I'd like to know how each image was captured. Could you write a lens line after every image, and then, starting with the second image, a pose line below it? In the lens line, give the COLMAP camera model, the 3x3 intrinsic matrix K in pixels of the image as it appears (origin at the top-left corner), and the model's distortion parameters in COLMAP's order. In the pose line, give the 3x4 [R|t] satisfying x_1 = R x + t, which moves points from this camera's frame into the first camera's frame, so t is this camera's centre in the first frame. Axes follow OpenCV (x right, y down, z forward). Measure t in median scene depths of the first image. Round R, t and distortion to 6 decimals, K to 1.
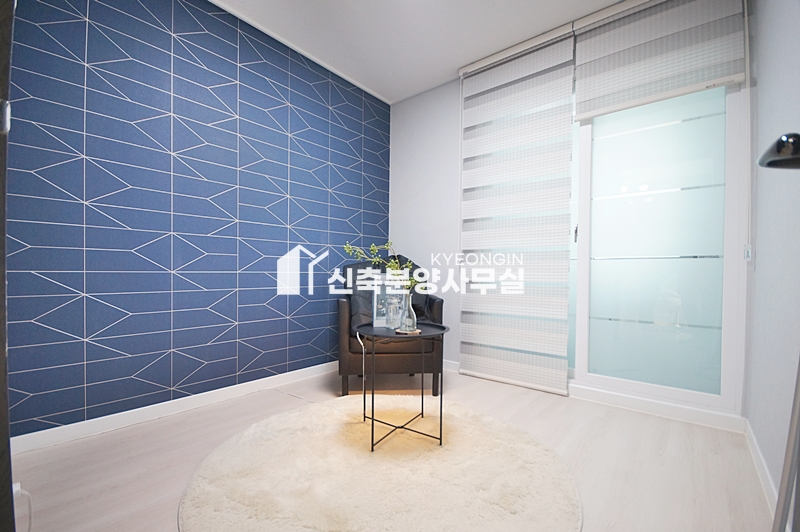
lens RADIAL K [[344.5, 0, 400.0], [0, 344.5, 269.3], [0, 0, 1]] dist [-0.002916, -0.000111]
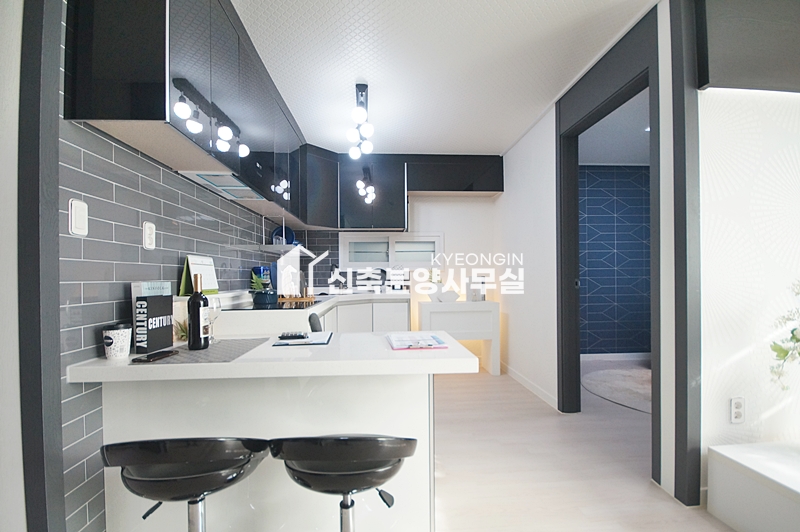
lens RADIAL K [[344.5, 0, 402.4], [0, 344.5, 271.6], [0, 0, 1]] dist [-0.002916, -0.000111]
pose [[0.680191, -0.012269, -0.732933, 0.215725], [0.007754, 0.999924, -0.009543, -0.103162], [0.732994, 0.000808, 0.680234, -0.974146]]
